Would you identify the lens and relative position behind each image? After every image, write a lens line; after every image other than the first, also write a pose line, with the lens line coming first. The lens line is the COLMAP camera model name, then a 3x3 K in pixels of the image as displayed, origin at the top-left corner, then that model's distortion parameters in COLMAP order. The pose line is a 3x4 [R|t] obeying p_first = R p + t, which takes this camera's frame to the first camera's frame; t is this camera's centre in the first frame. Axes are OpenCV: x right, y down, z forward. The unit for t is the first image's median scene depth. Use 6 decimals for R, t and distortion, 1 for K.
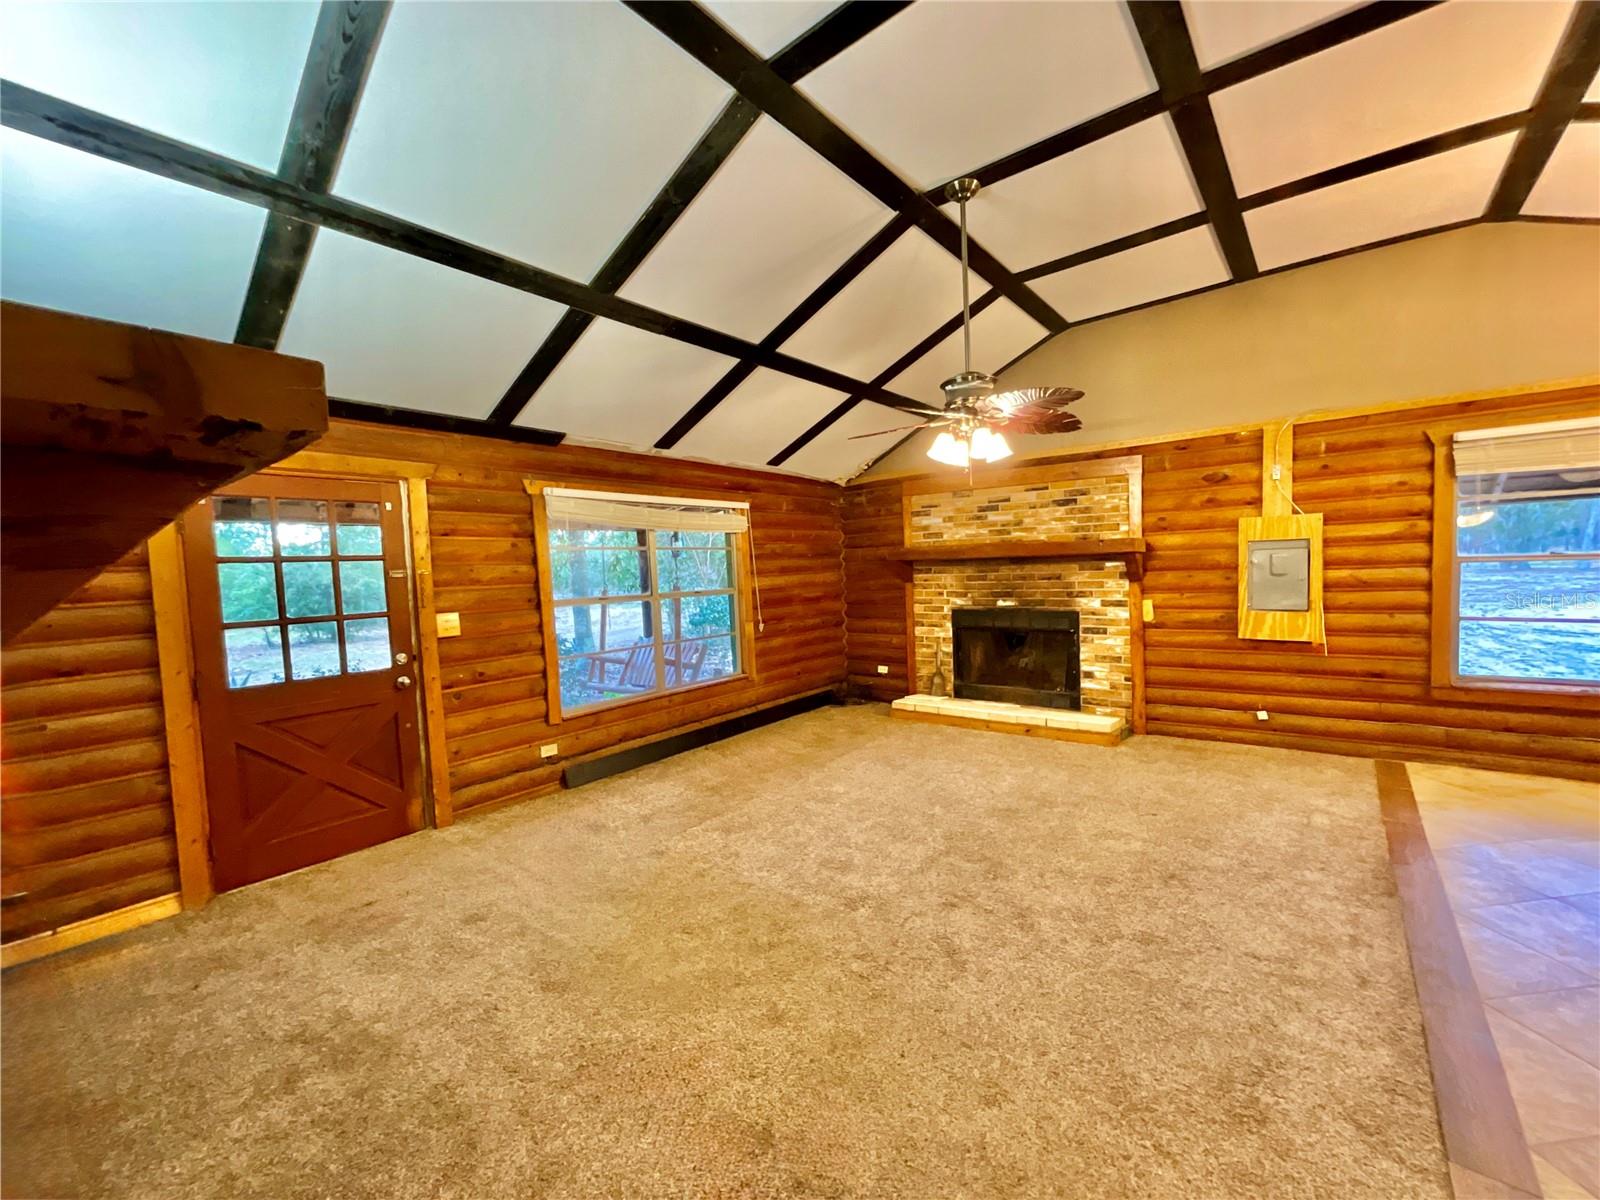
lens RADIAL K [[650.0, 0, 801.2], [0, 650.0, 602.4], [0, 0, 1]] dist [-0.000821, 0.000655]
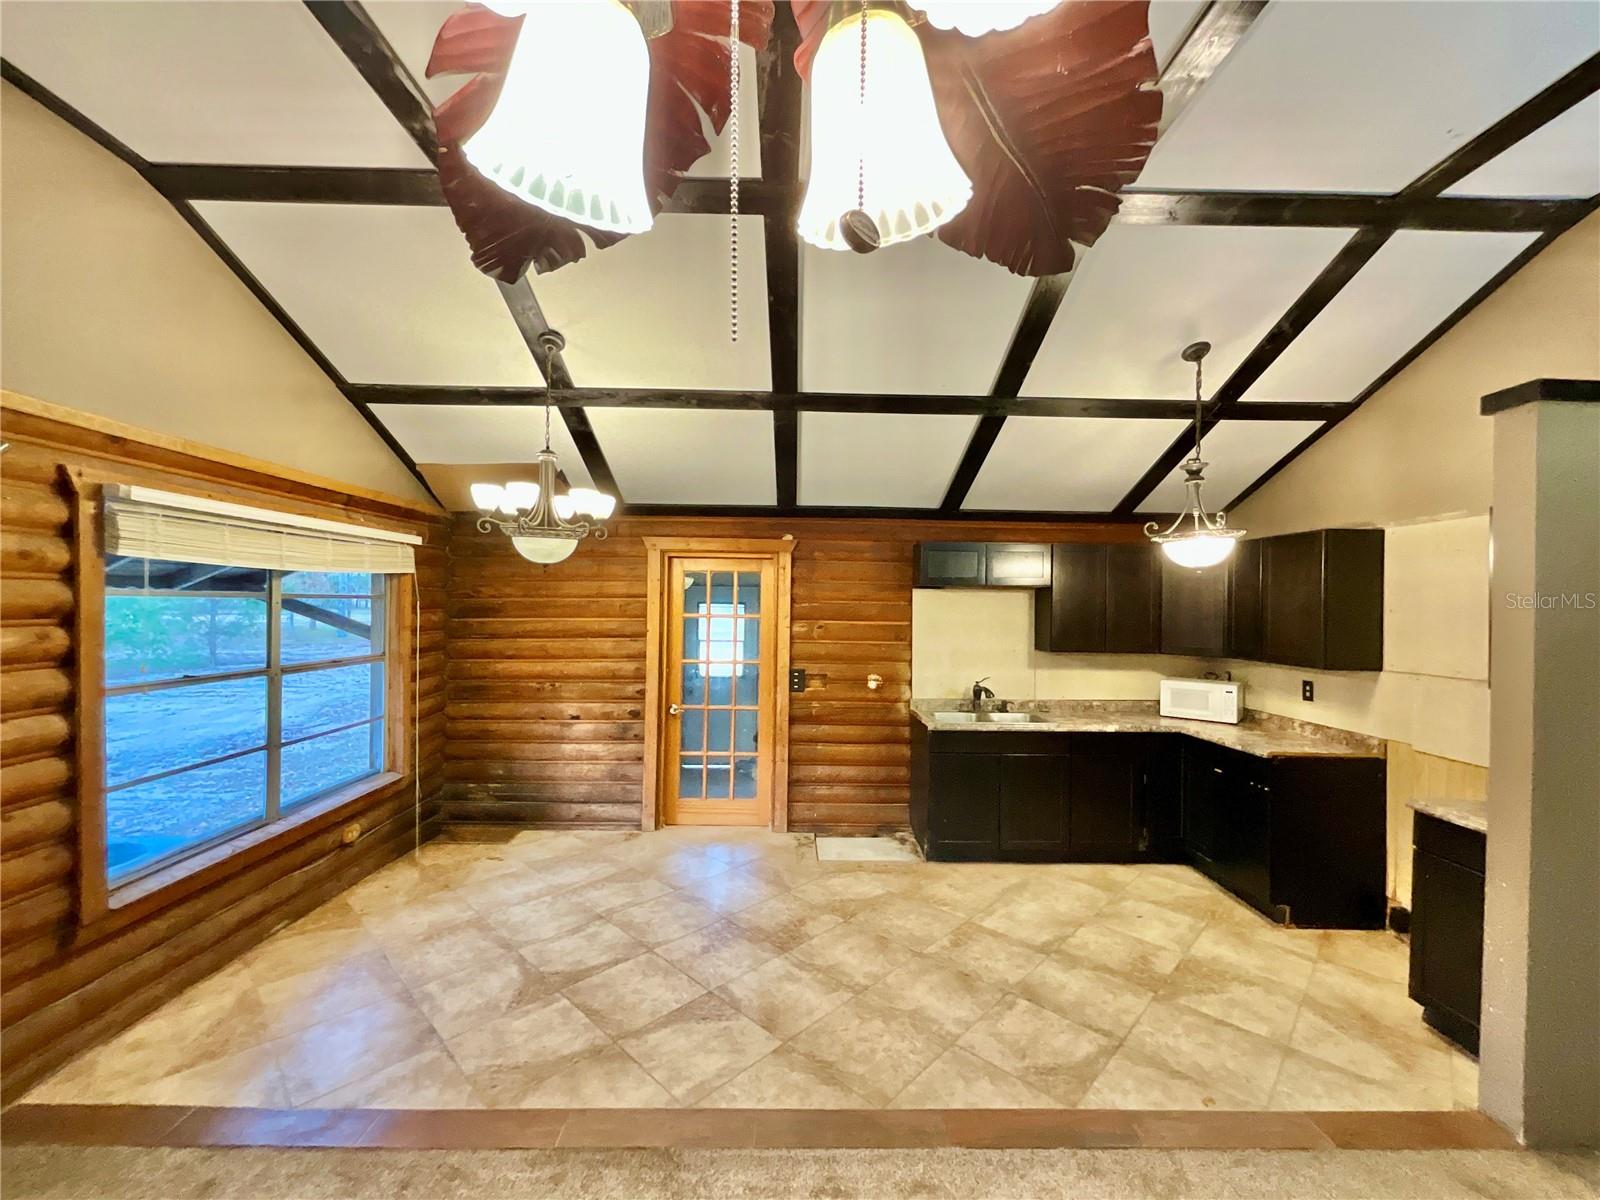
lens RADIAL K [[650.0, 0, 801.2], [0, 650.0, 602.4], [0, 0, 1]] dist [-0.000821, 0.000655]
pose [[-0.646134, 0.034828, 0.762429, 0.112959], [0.054156, 0.998532, 0.000283, -0.090385], [-0.761300, 0.041473, -0.647072, 0.699247]]
